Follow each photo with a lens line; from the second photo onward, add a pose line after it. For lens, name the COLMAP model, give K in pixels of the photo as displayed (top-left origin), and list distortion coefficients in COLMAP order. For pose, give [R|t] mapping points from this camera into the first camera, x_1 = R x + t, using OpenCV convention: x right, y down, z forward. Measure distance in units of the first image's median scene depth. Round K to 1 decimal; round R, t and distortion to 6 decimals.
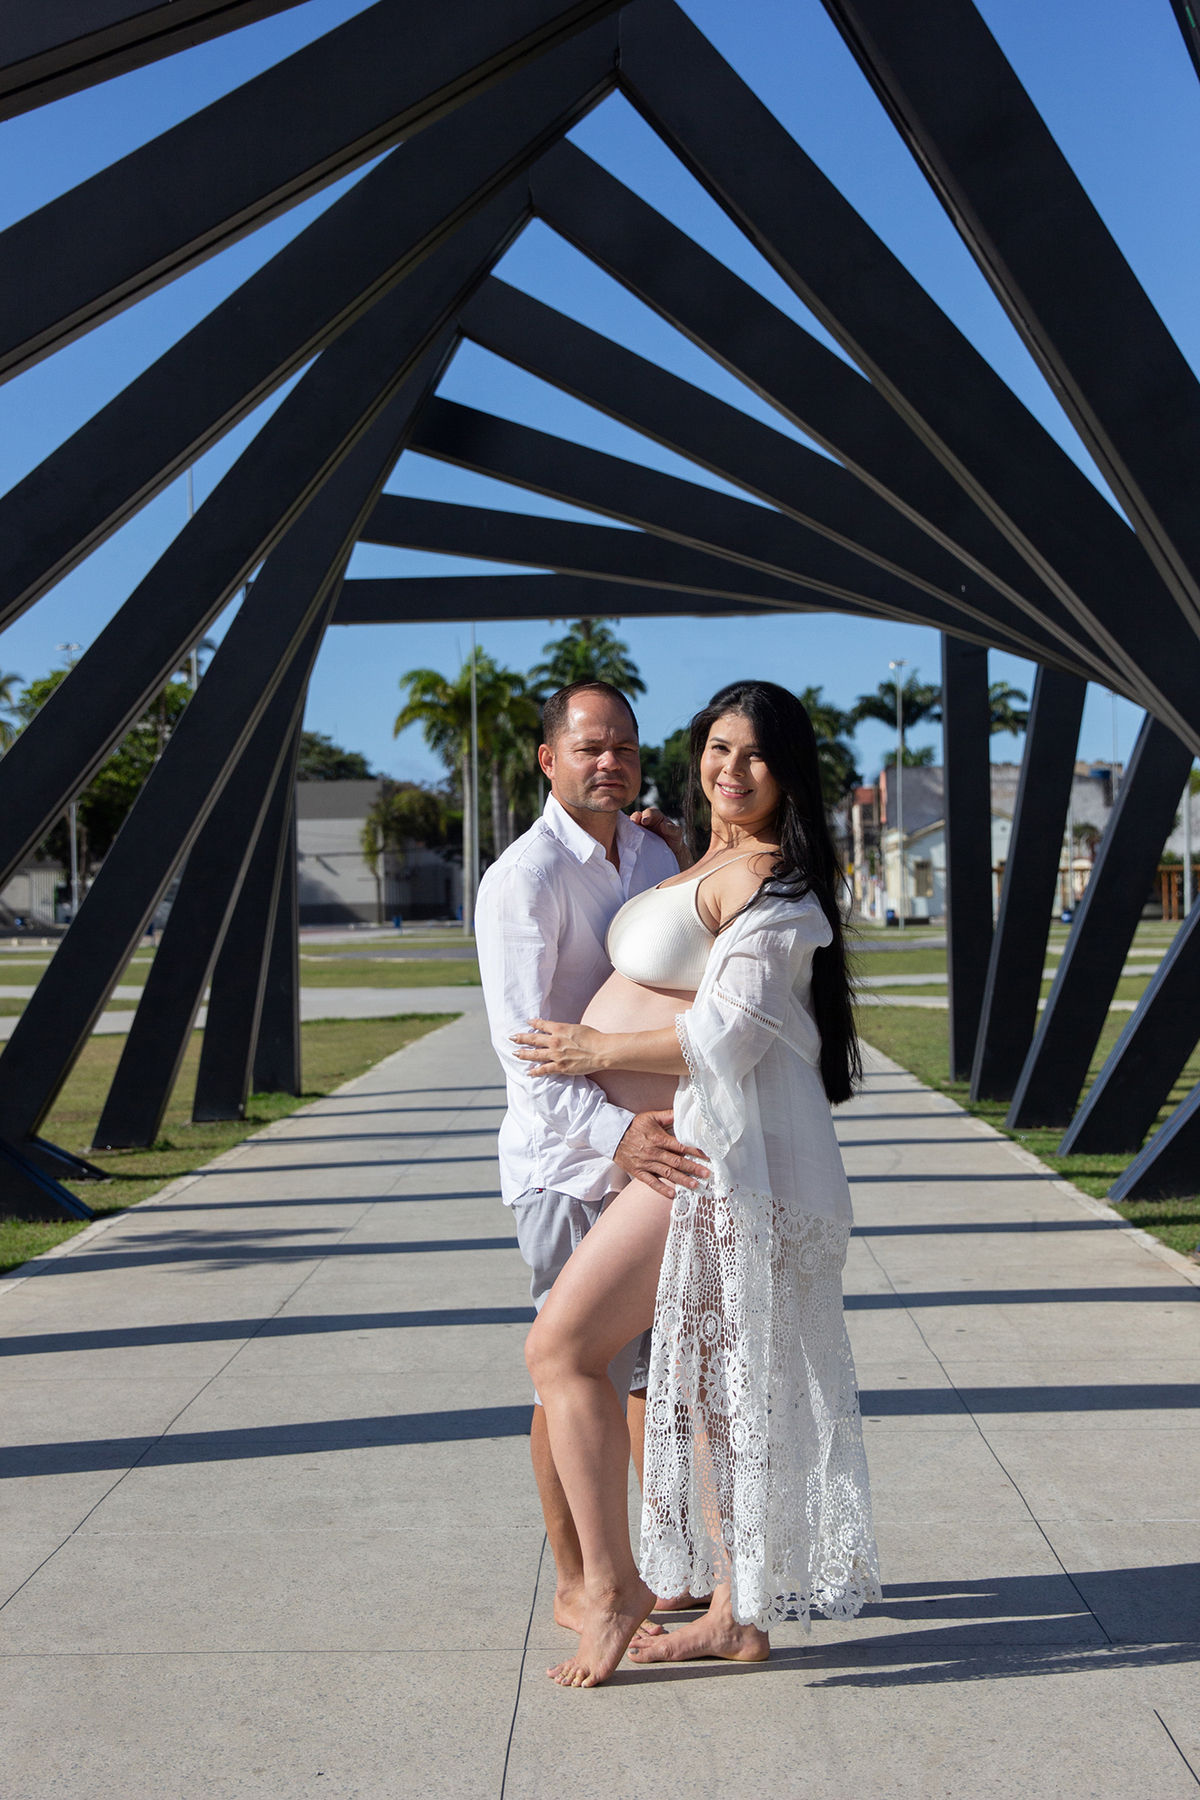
lens RADIAL K [[3996.4, 0, 600.0], [0, 3996.4, 900.0], [0, 0, 1]] dist [-0.094900, 0.338432]
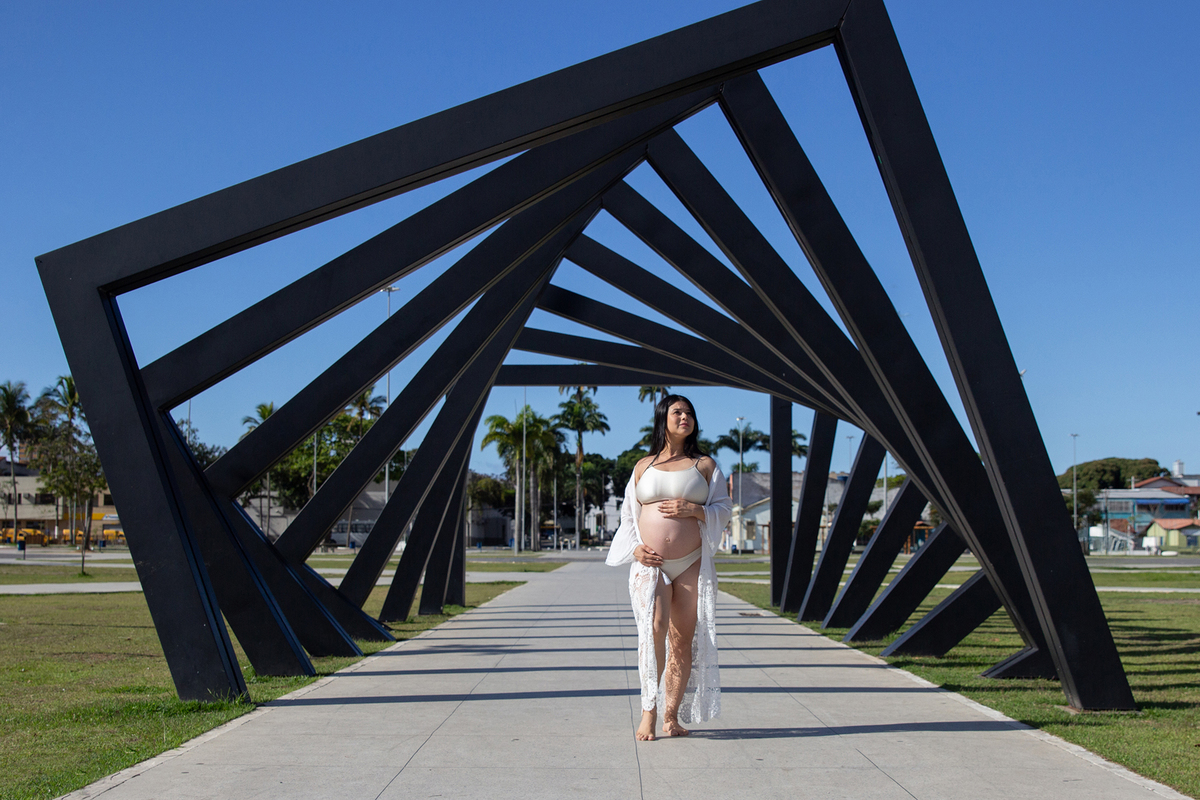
lens RADIAL K [[2664.3, 0, 602.0], [0, 2664.3, 335.6], [0, 0, 1]] dist [-0.094900, 0.338432]
pose [[0.999065, 0.028417, 0.032579, -0.036697], [-0.025086, 0.994826, -0.098448, 0.030132], [-0.035208, 0.097539, 0.994609, -0.297155]]
